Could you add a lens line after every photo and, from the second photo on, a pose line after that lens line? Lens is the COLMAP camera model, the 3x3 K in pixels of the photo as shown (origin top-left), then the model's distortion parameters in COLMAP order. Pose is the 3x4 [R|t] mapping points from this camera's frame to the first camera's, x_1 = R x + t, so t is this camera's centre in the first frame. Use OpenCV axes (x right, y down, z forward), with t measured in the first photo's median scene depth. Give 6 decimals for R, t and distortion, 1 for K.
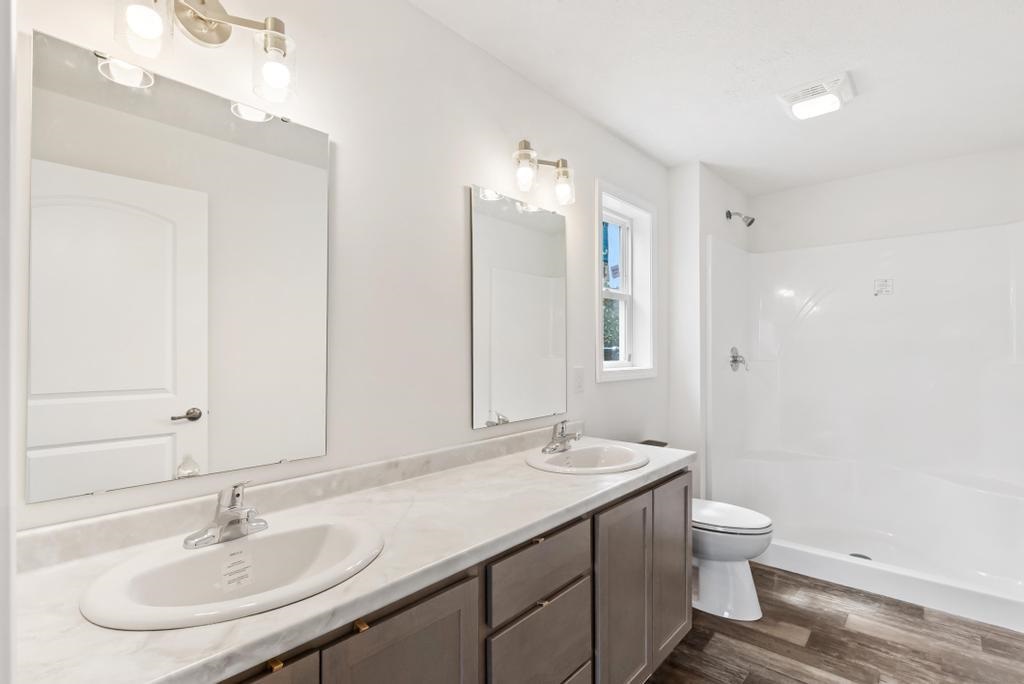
lens RADIAL K [[496.2, 0, 510.6], [0, 496.2, 345.4], [0, 0, 1]] dist [0.000172, 0.000233]
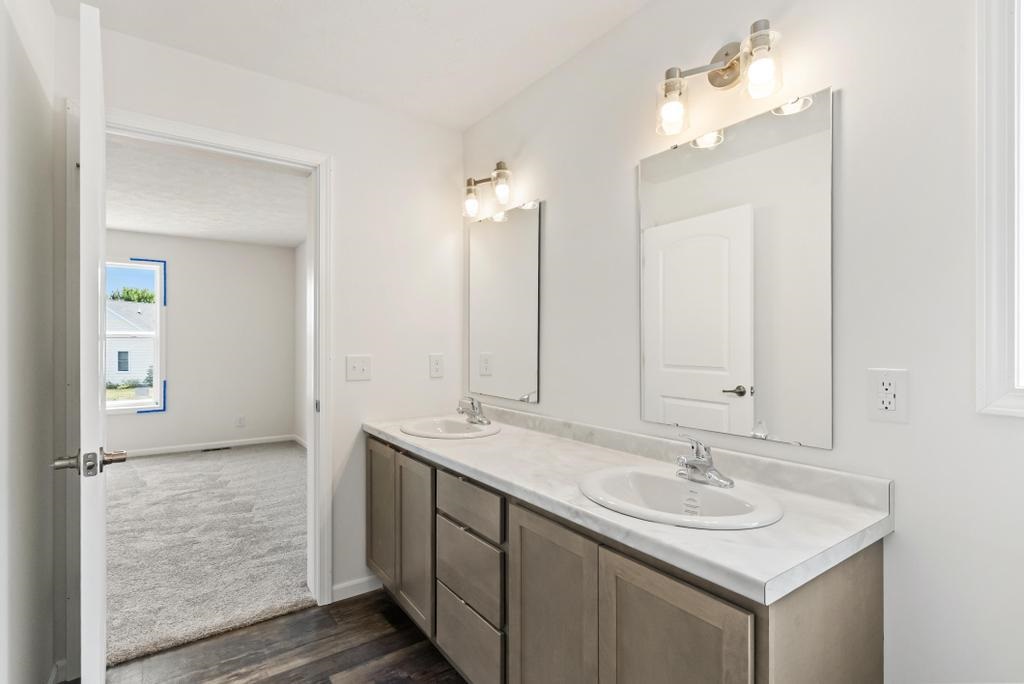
lens RADIAL K [[496.2, 0, 510.6], [0, 496.2, 345.4], [0, 0, 1]] dist [0.000172, 0.000233]
pose [[-0.242954, 0.009504, -0.969991, 1.061356], [0.010504, 0.999919, 0.007166, 0.019961], [0.969981, -0.008447, -0.243034, 1.167800]]
